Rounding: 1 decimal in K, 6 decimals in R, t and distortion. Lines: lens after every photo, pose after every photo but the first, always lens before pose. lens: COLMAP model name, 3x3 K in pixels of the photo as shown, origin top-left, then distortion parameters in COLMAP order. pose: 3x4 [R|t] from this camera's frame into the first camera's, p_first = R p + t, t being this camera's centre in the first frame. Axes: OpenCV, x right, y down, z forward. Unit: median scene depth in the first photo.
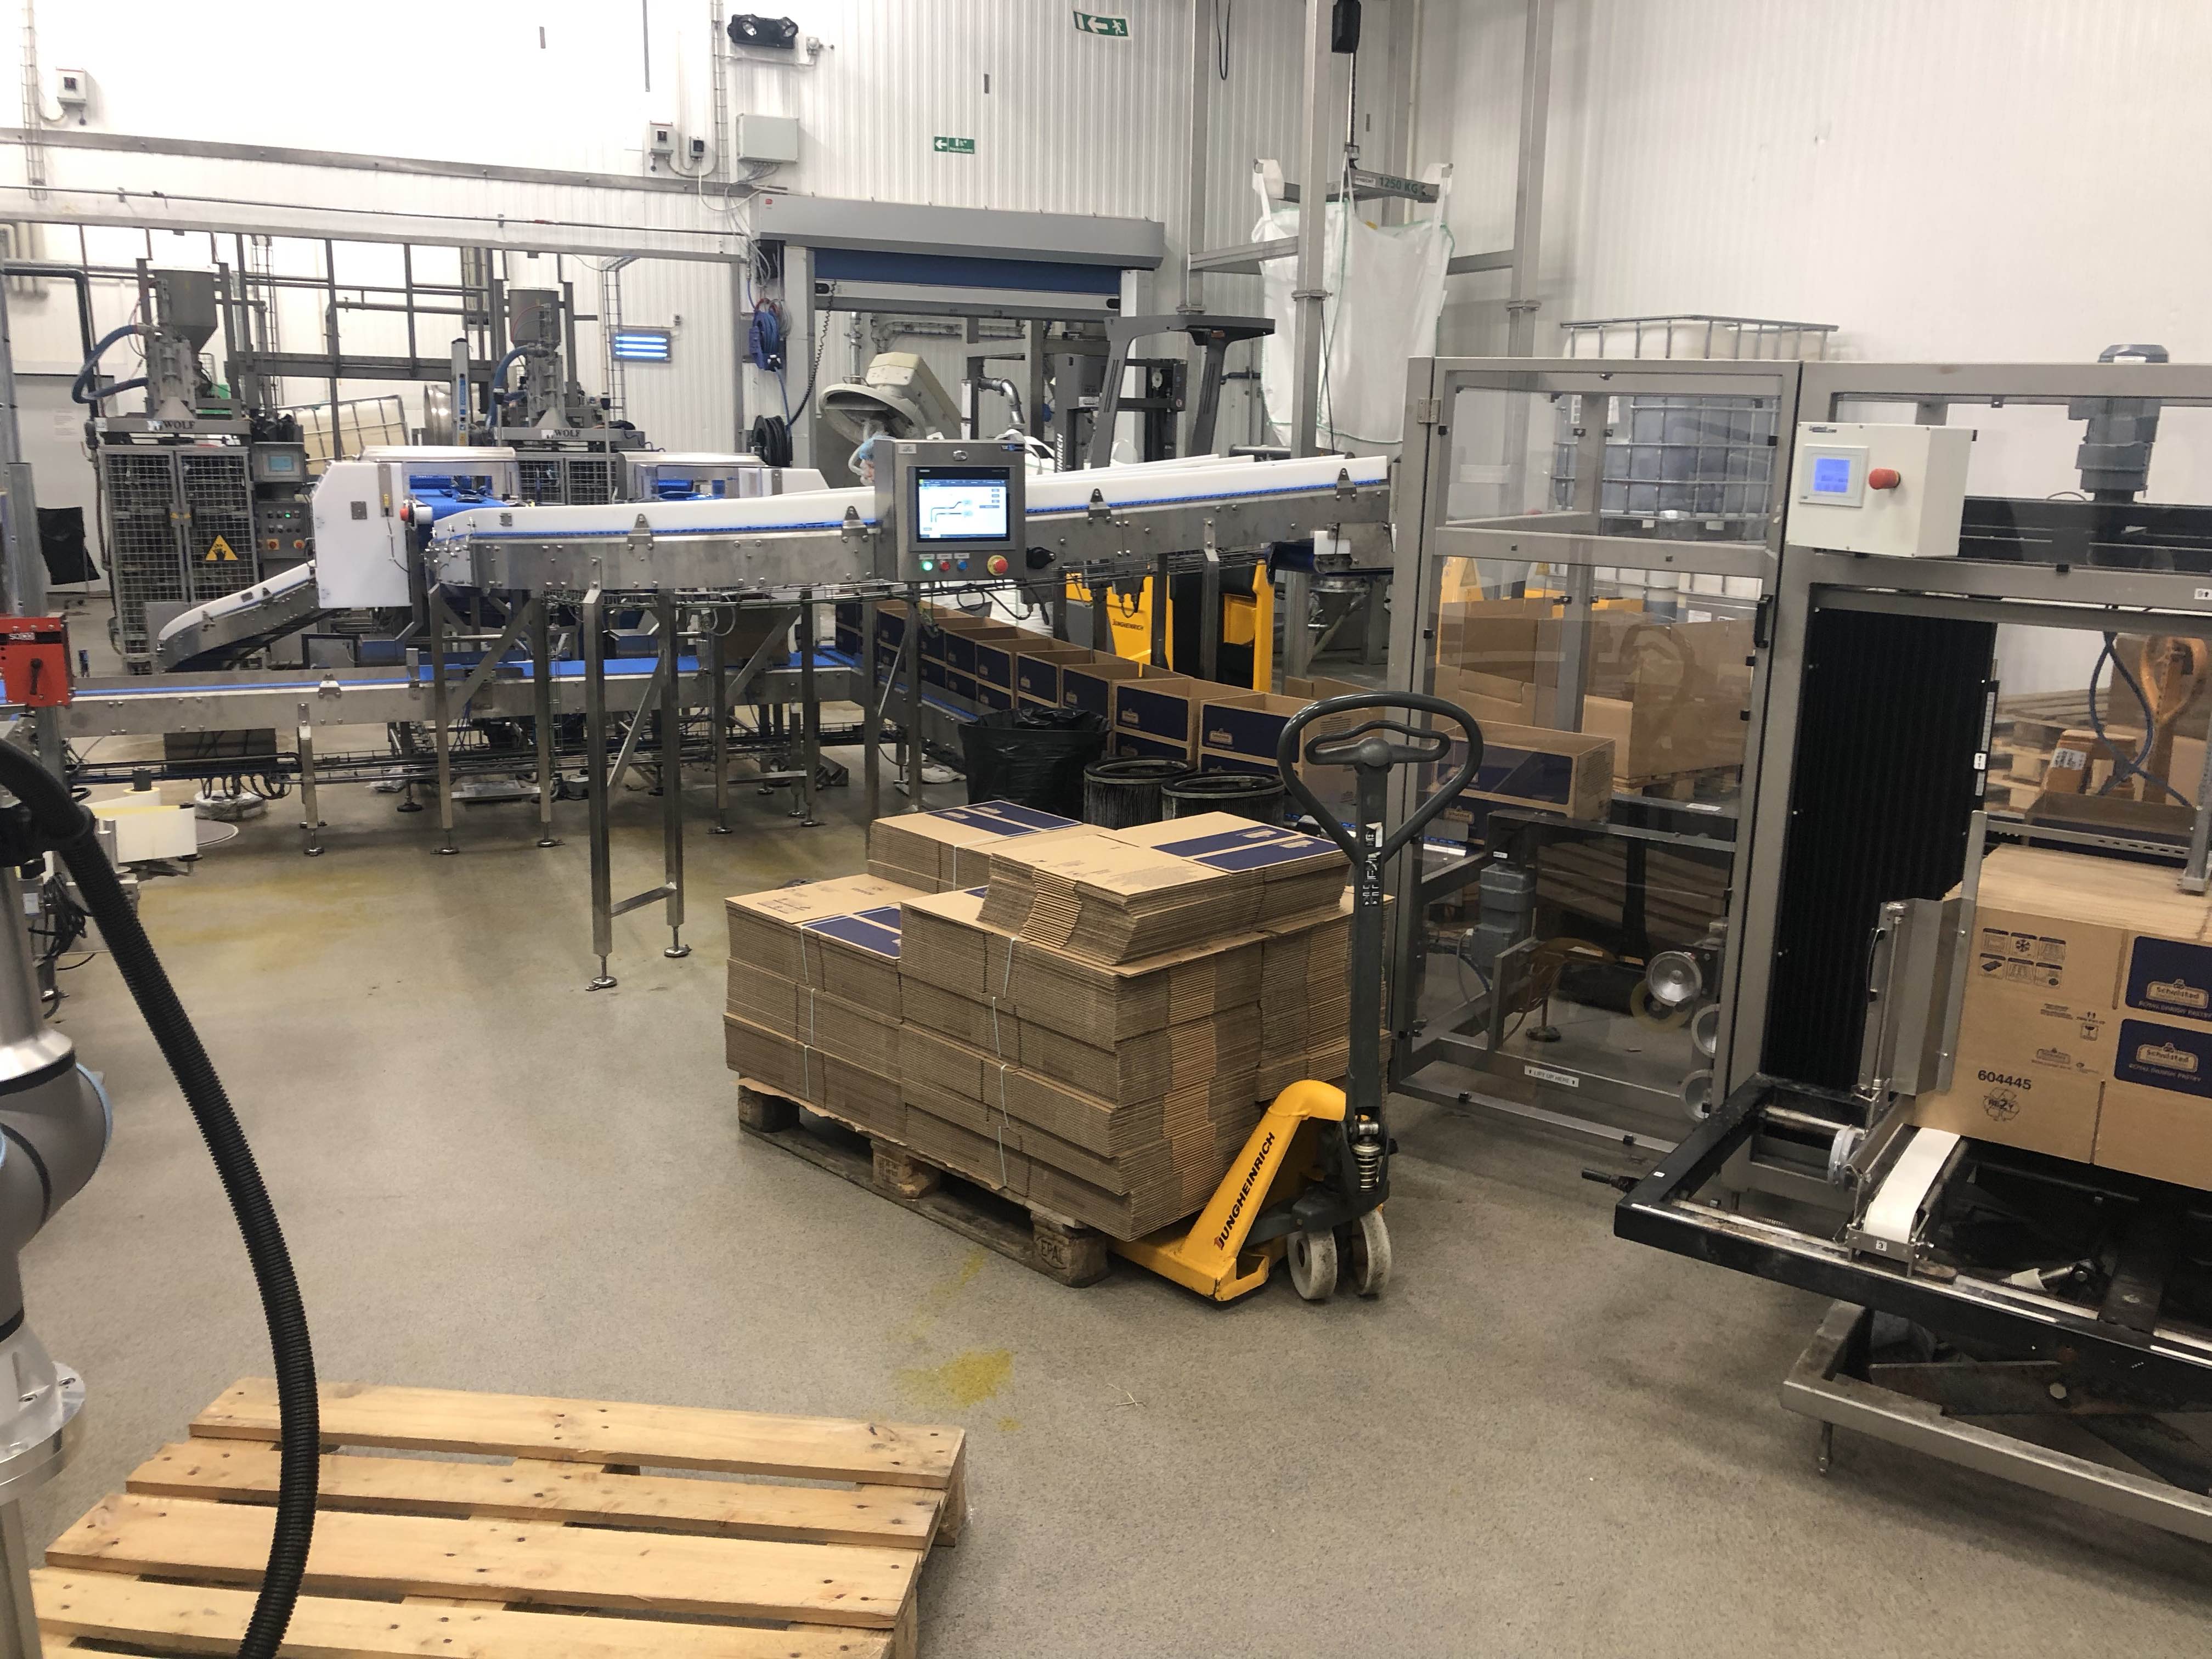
lens RADIAL K [[1813.7, 0, 1105.0], [0, 1813.7, 832.8], [0, 0, 1]] dist [-0.011544, 0.006427]
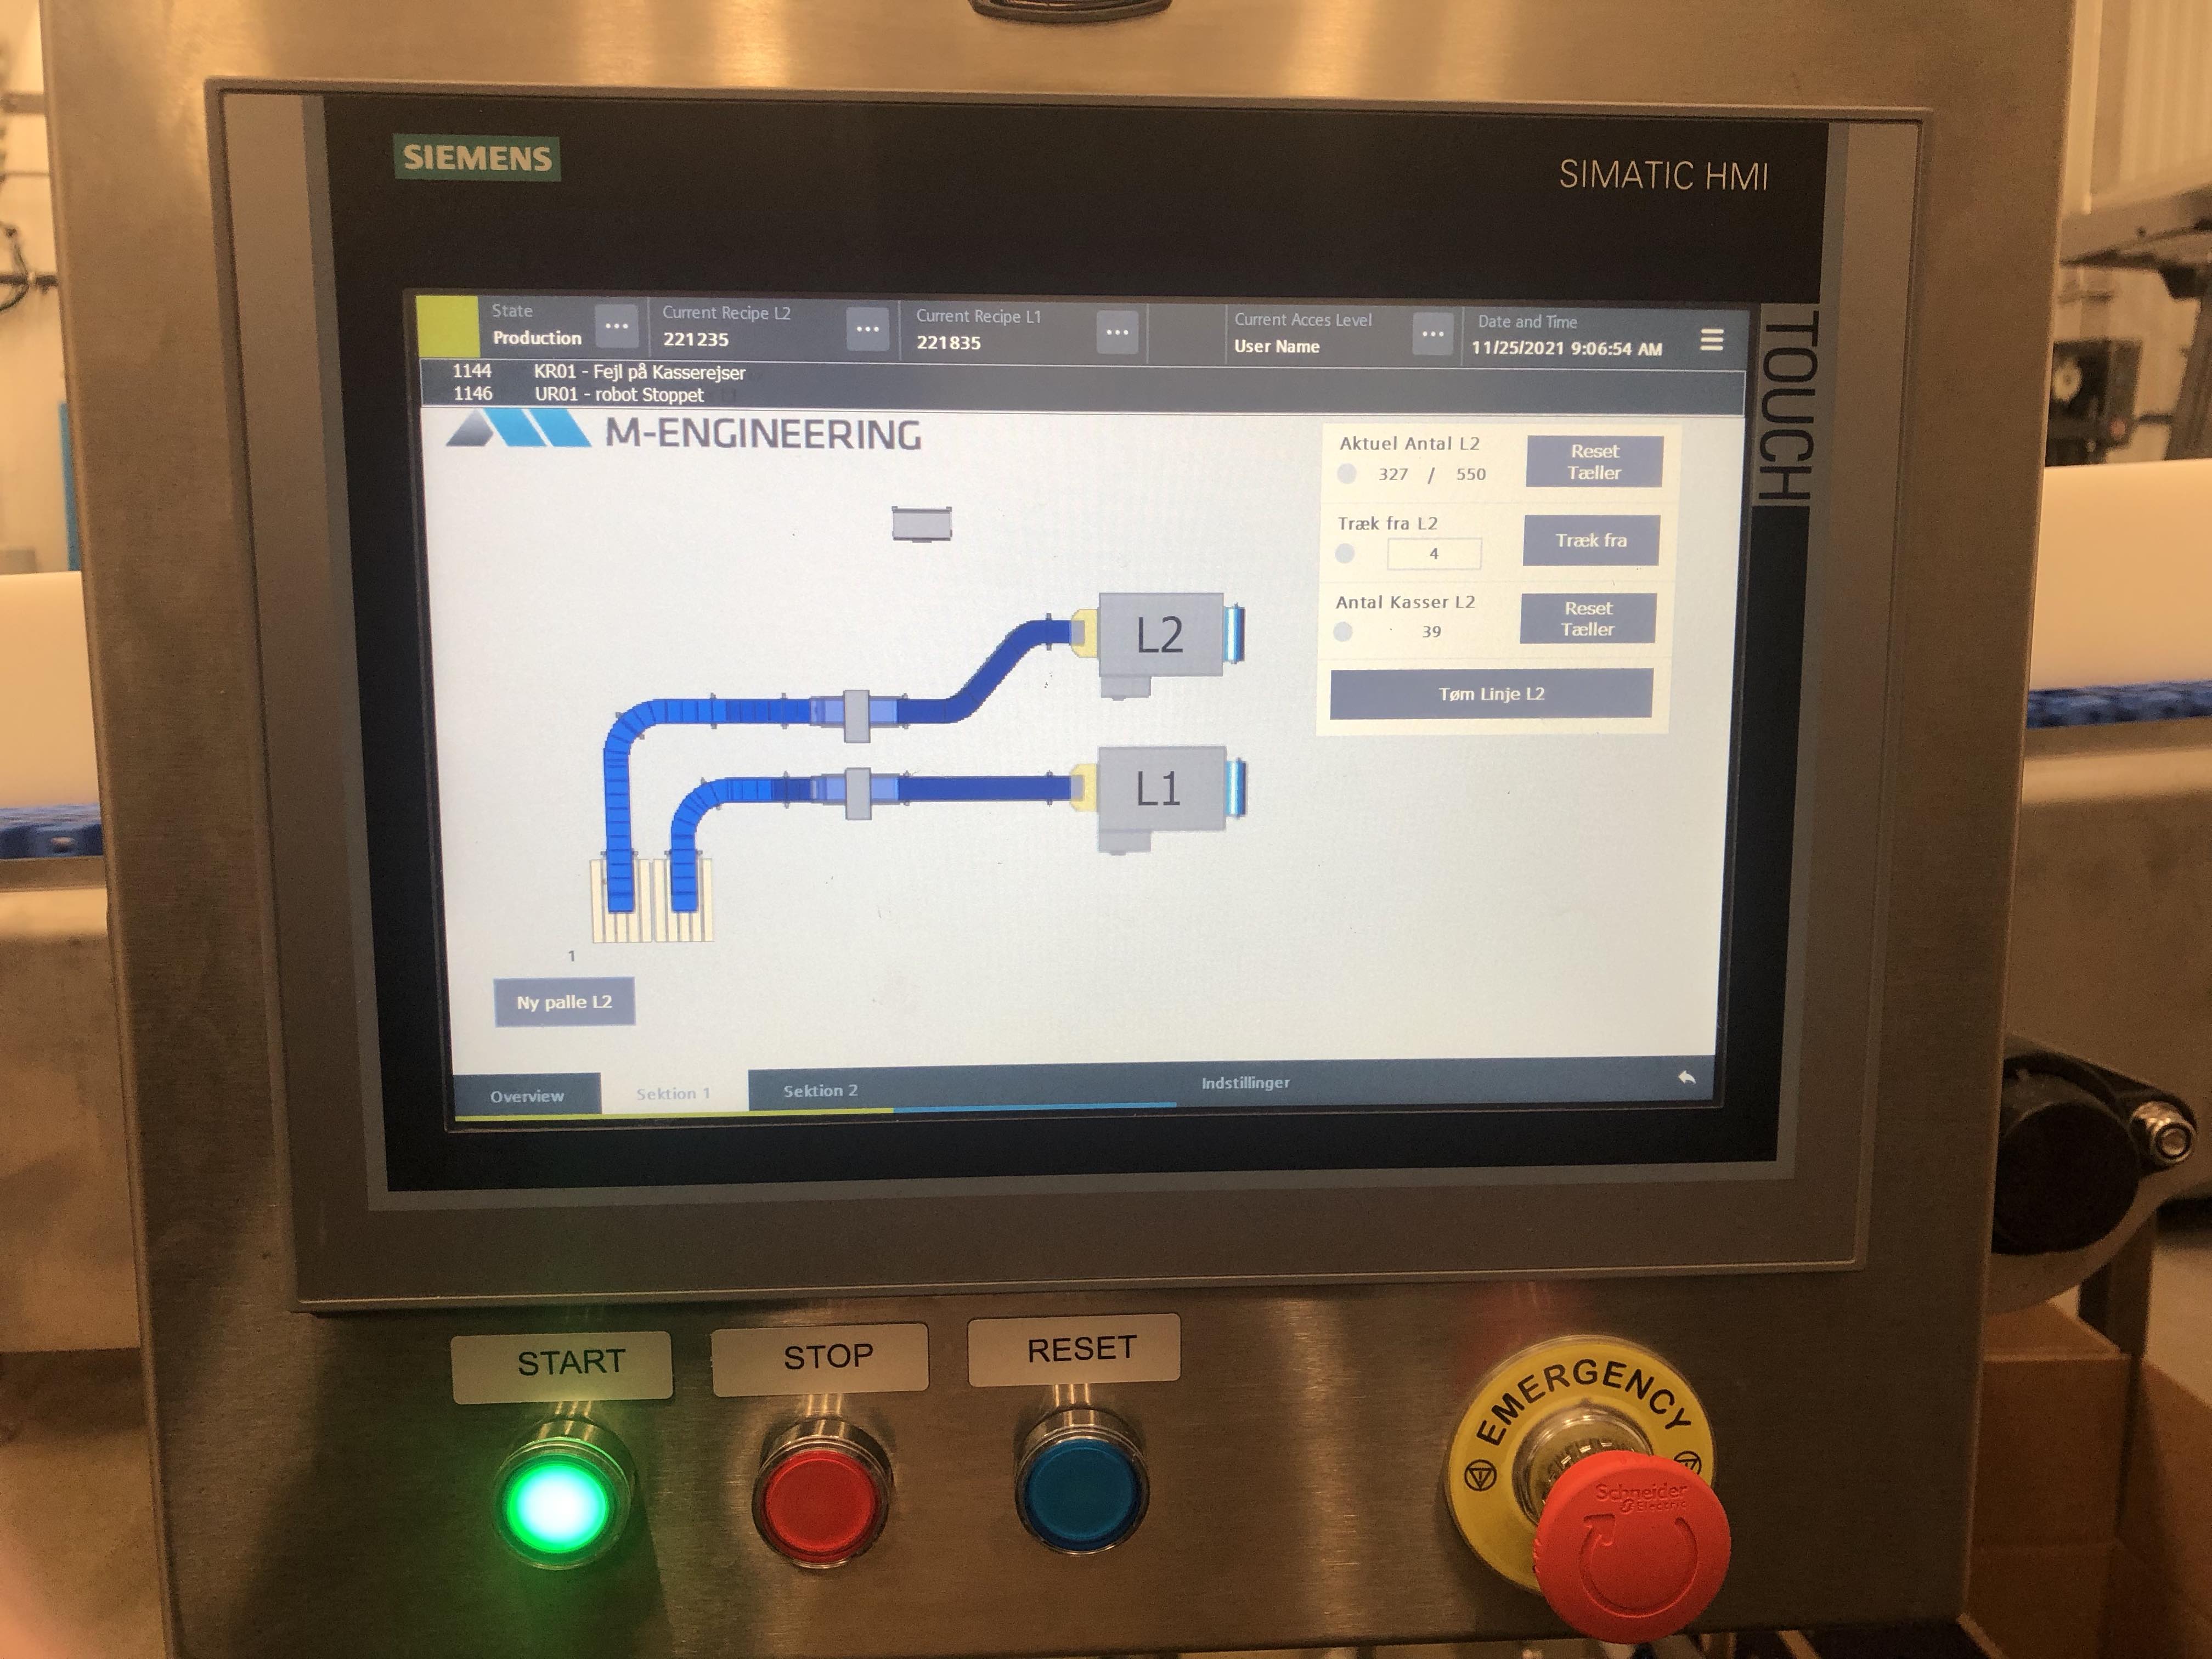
lens RADIAL K [[1813.7, 0, 1107.2], [0, 1813.7, 827.2], [0, 0, 1]] dist [-0.011544, 0.006427]
pose [[0.927065, 0.036125, -0.373155, -0.051348], [-0.063726, 0.996046, -0.061893, -0.169669], [0.369444, 0.081159, 0.925702, 0.931715]]
